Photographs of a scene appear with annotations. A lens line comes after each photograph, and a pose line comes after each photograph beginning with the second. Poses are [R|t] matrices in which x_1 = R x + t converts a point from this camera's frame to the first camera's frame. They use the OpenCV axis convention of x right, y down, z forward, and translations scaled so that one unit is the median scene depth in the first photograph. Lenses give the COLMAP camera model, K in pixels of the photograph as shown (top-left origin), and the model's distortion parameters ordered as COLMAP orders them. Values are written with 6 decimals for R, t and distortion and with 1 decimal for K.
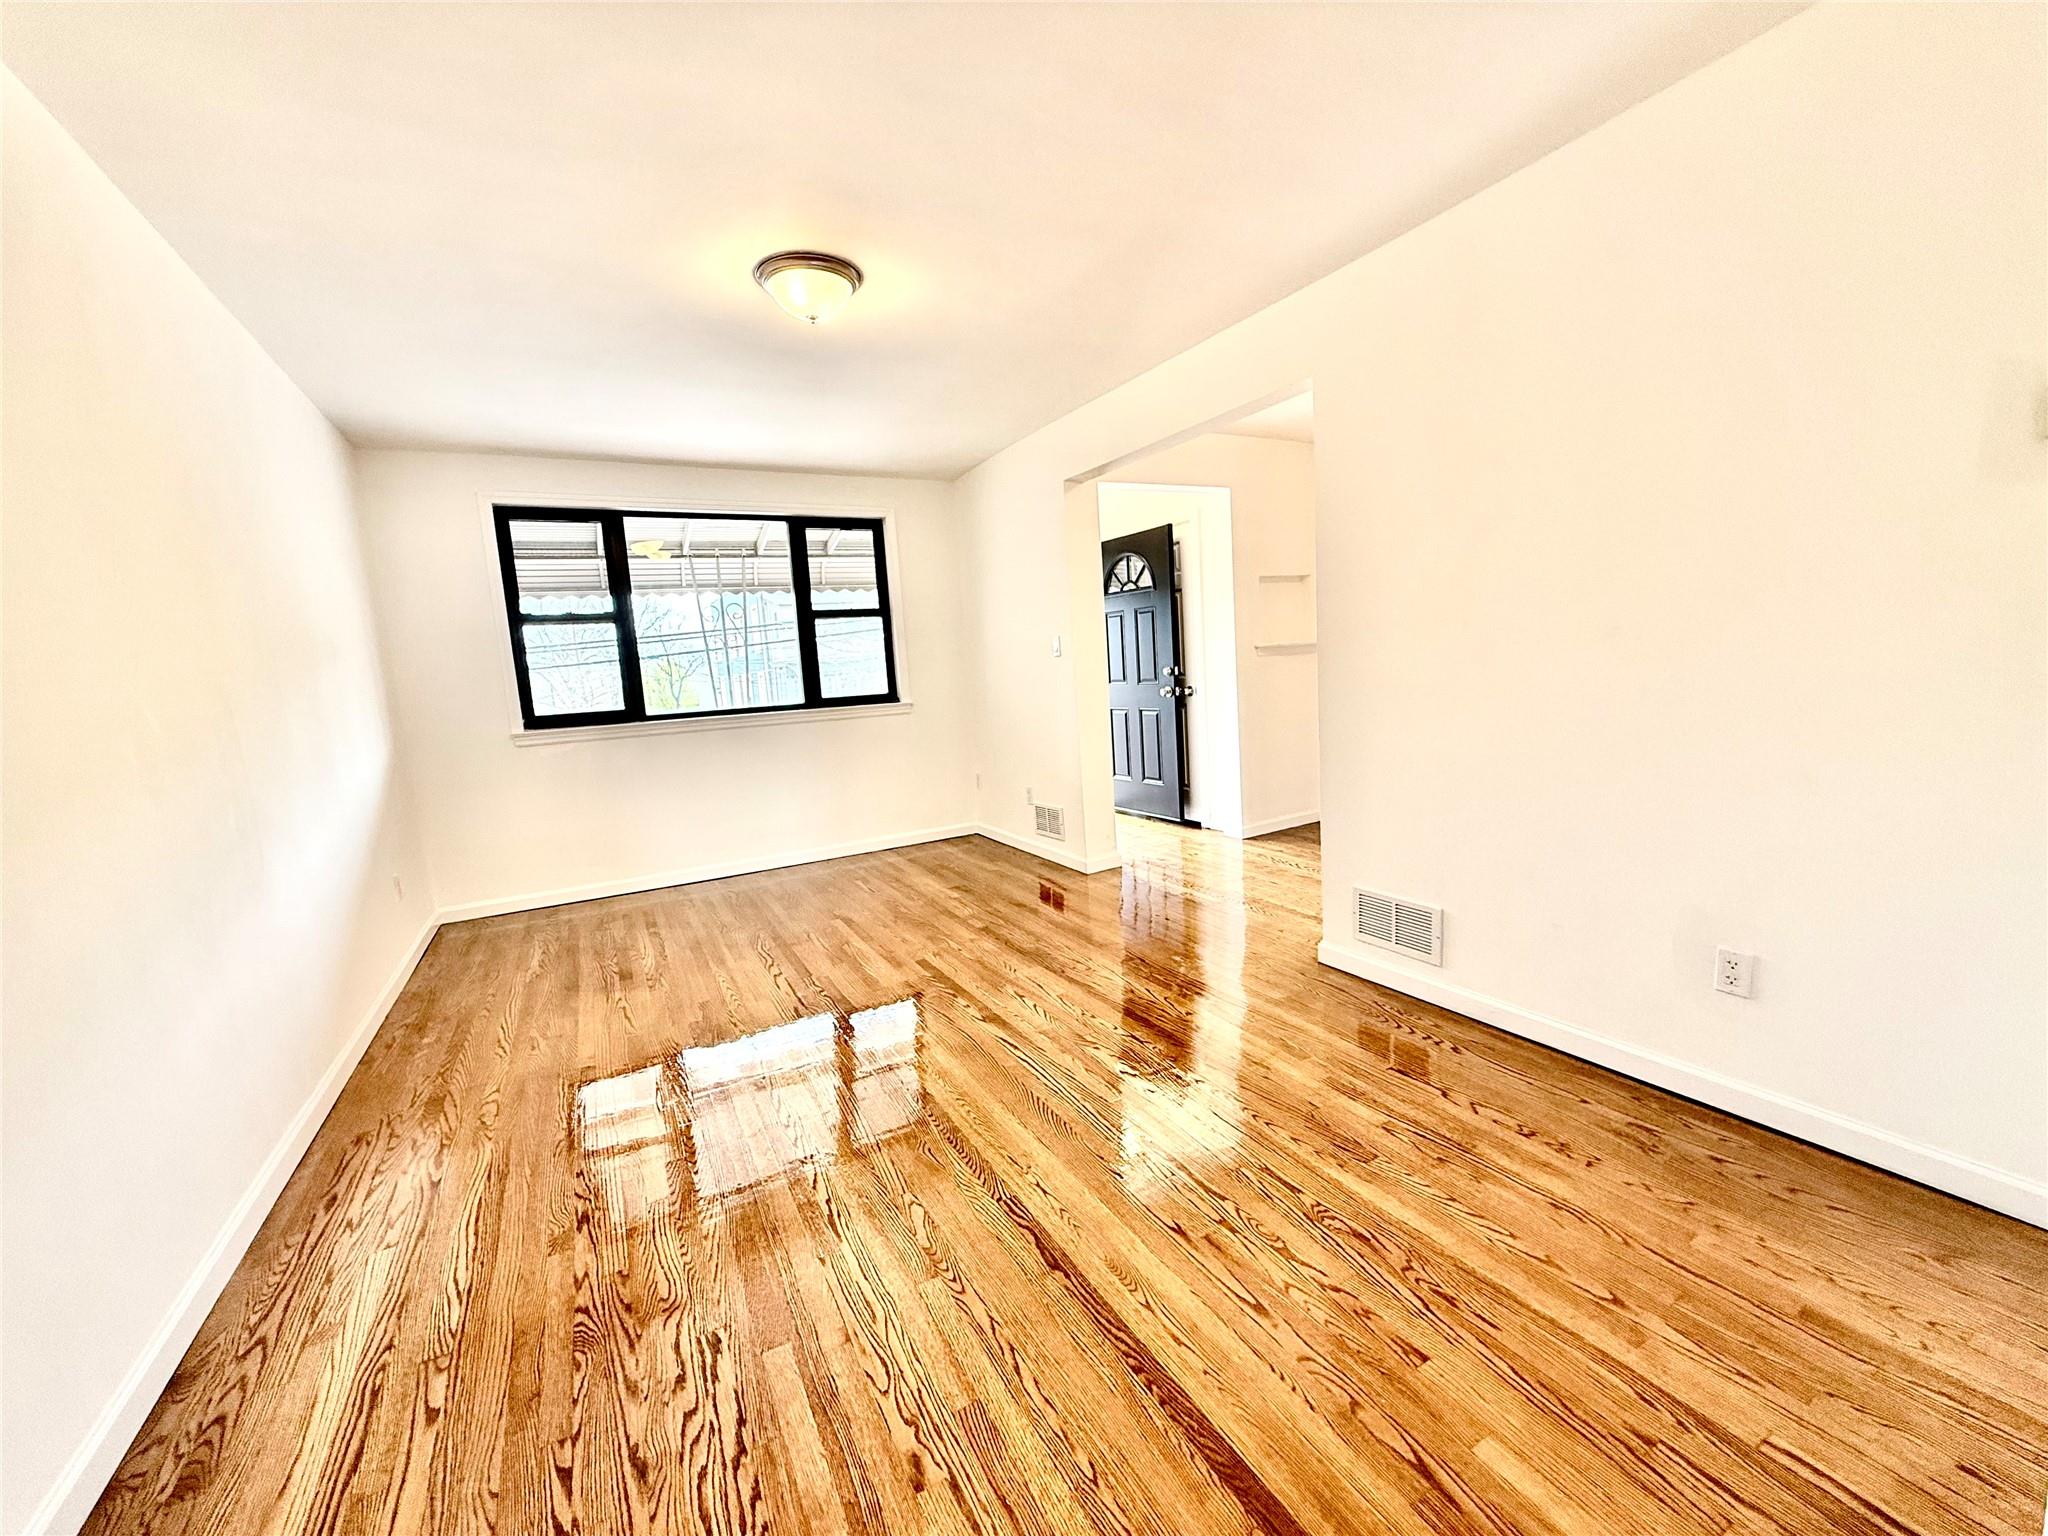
lens RADIAL K [[814.2, 0, 1013.5], [0, 814.2, 765.0], [0, 0, 1]] dist [0.000112, 0.000225]
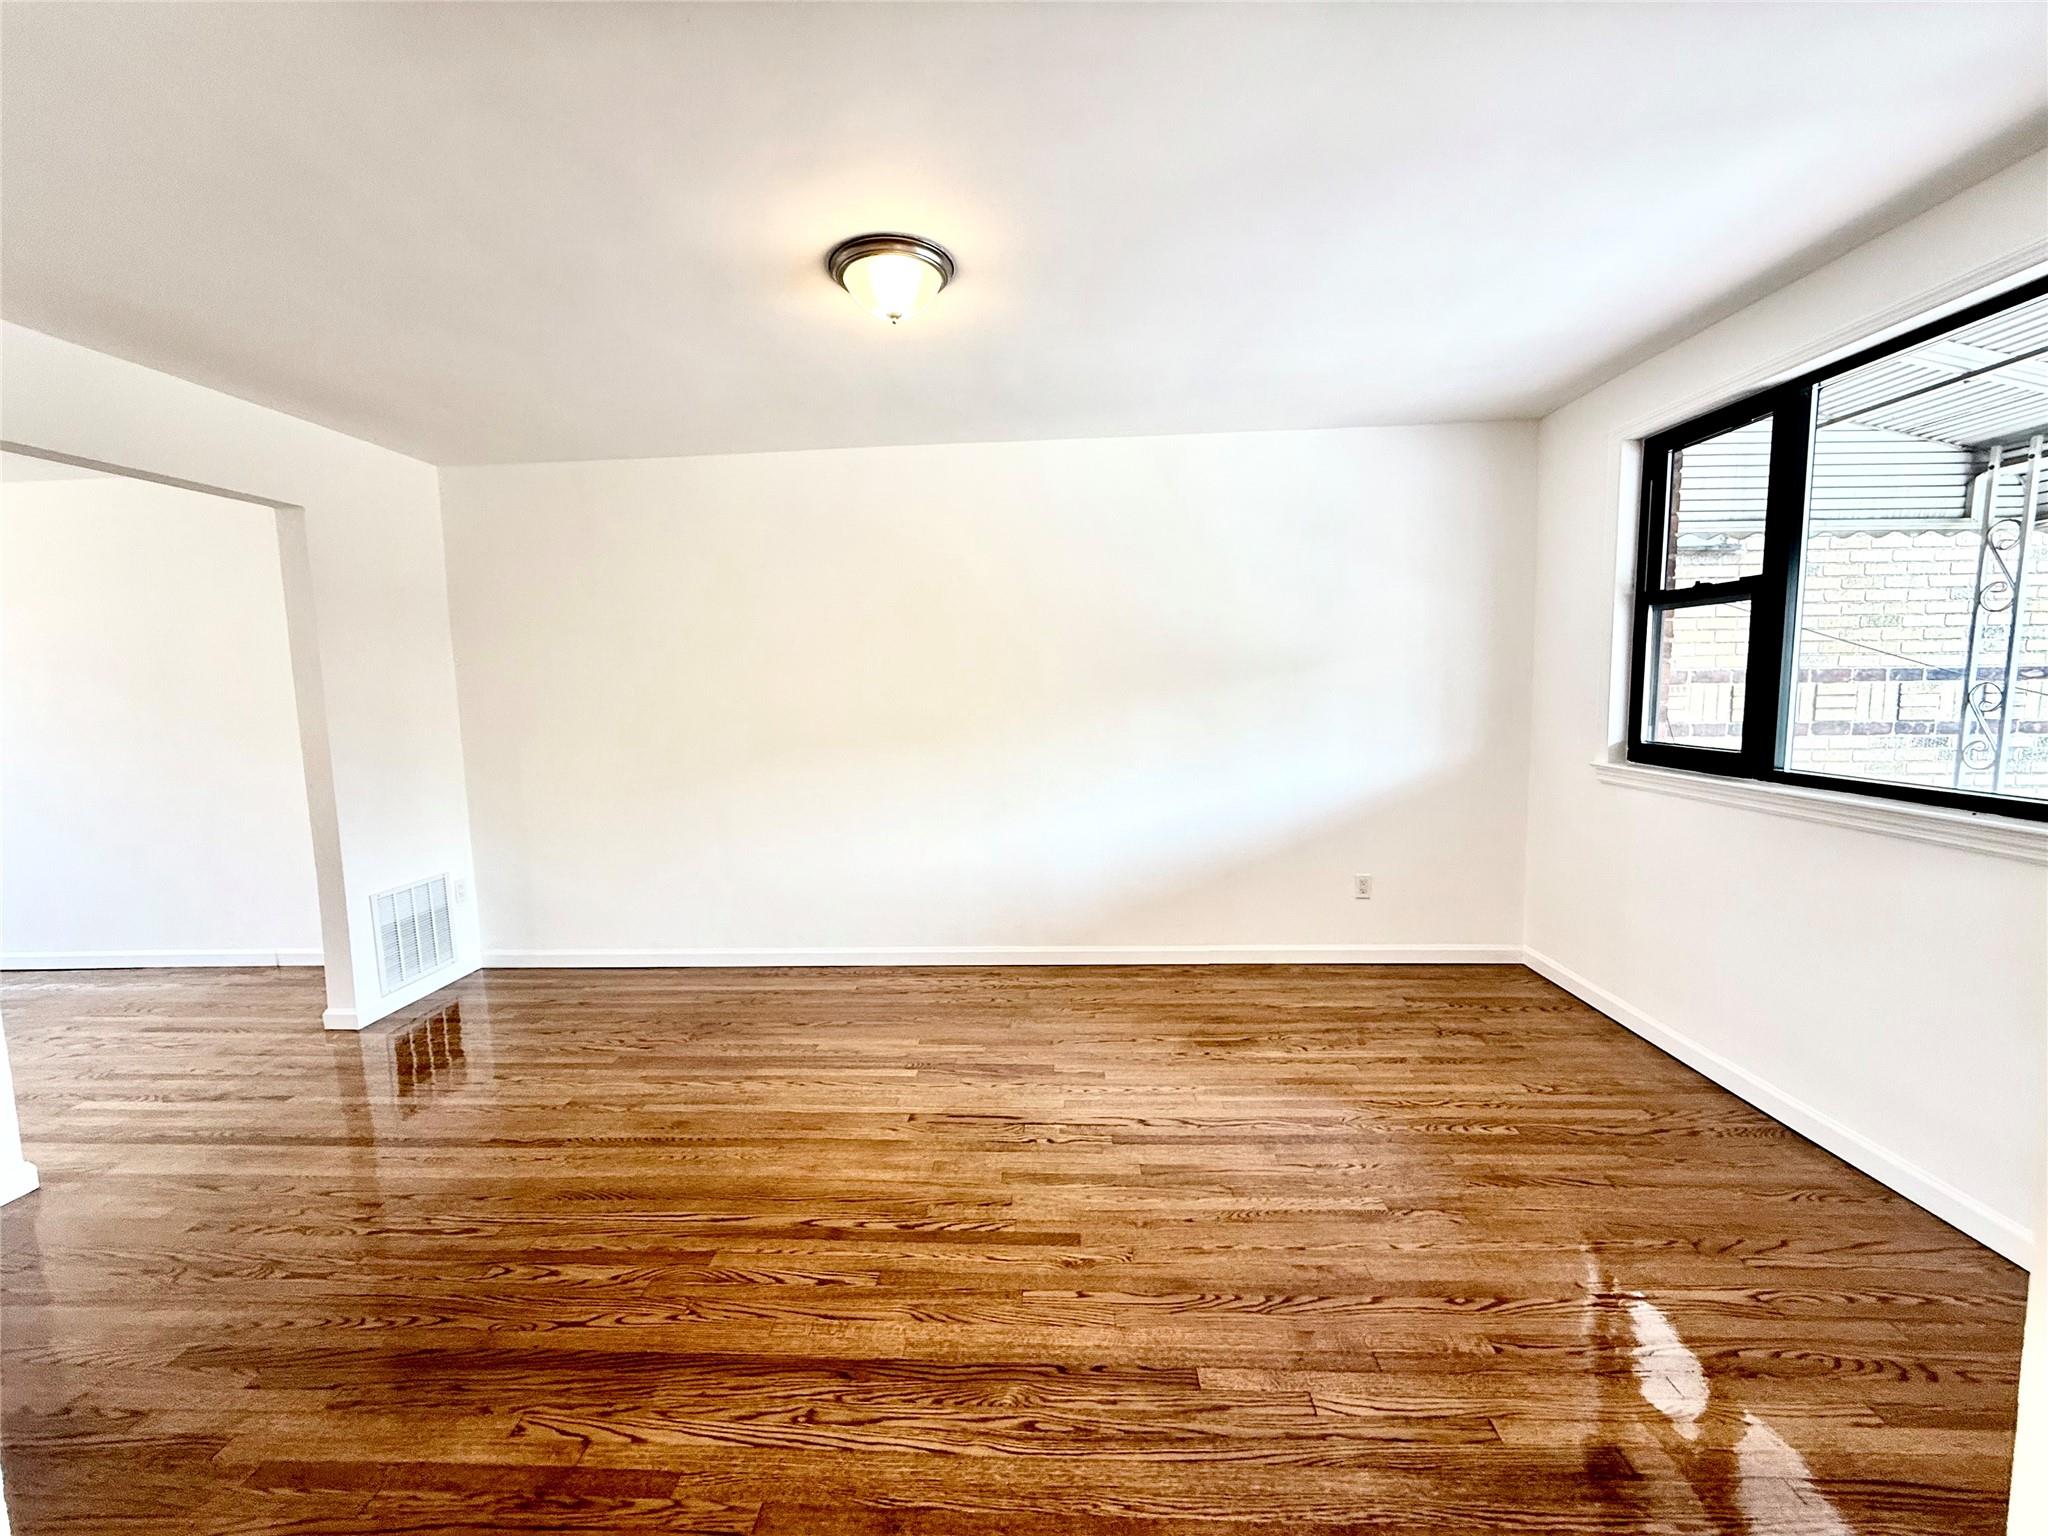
lens RADIAL K [[814.2, 0, 1013.5], [0, 814.2, 765.0], [0, 0, 1]] dist [0.000112, 0.000225]
pose [[-0.512702, 0.161431, -0.843254, 0.331499], [-0.050630, 0.974771, 0.217392, -0.208171], [0.857072, 0.154151, -0.491594, 1.131237]]
